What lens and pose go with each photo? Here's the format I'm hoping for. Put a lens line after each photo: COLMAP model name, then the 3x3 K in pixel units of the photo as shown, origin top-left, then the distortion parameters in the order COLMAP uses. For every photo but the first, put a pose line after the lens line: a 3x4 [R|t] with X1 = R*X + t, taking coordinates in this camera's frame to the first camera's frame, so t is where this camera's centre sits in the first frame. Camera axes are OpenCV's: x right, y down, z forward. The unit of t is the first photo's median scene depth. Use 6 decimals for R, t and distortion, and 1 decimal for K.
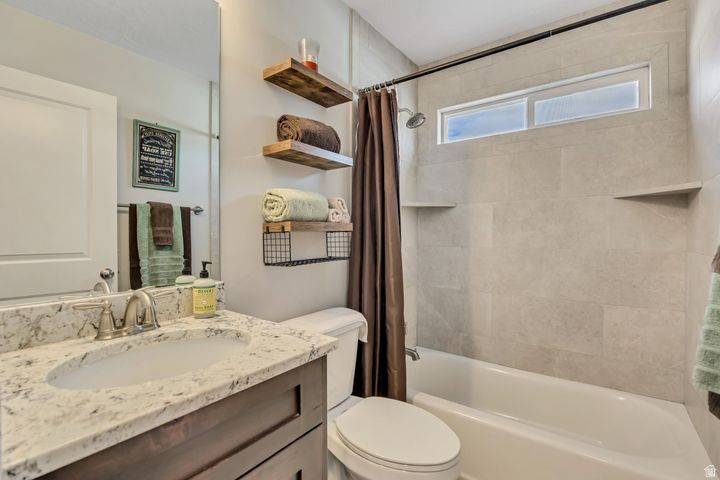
lens RADIAL K [[325.7, 0, 362.3], [0, 325.7, 233.9], [0, 0, 1]] dist [-0.006717, 0.001090]
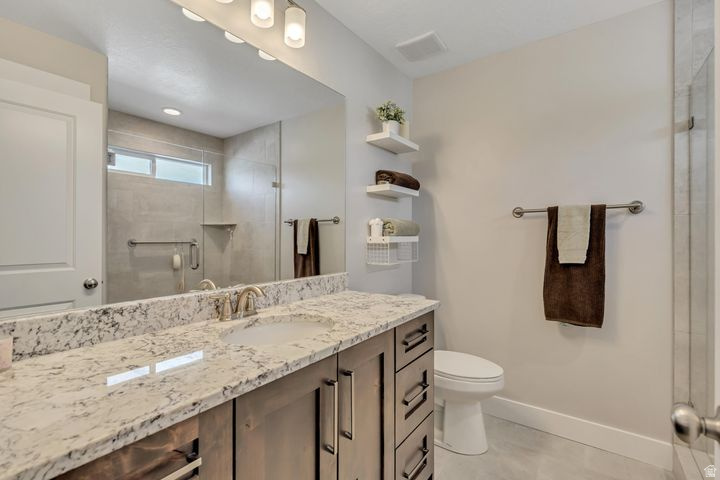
lens RADIAL K [[322.7, 0, 358.3], [0, 322.7, 242.5], [0, 0, 1]] dist [-0.000878, -0.000026]
pose [[0.999658, -0.003673, 0.025889, -0.247075], [0.003655, 0.999993, 0.000751, -0.003248], [-0.025891, -0.000656, 0.999665, -0.333802]]
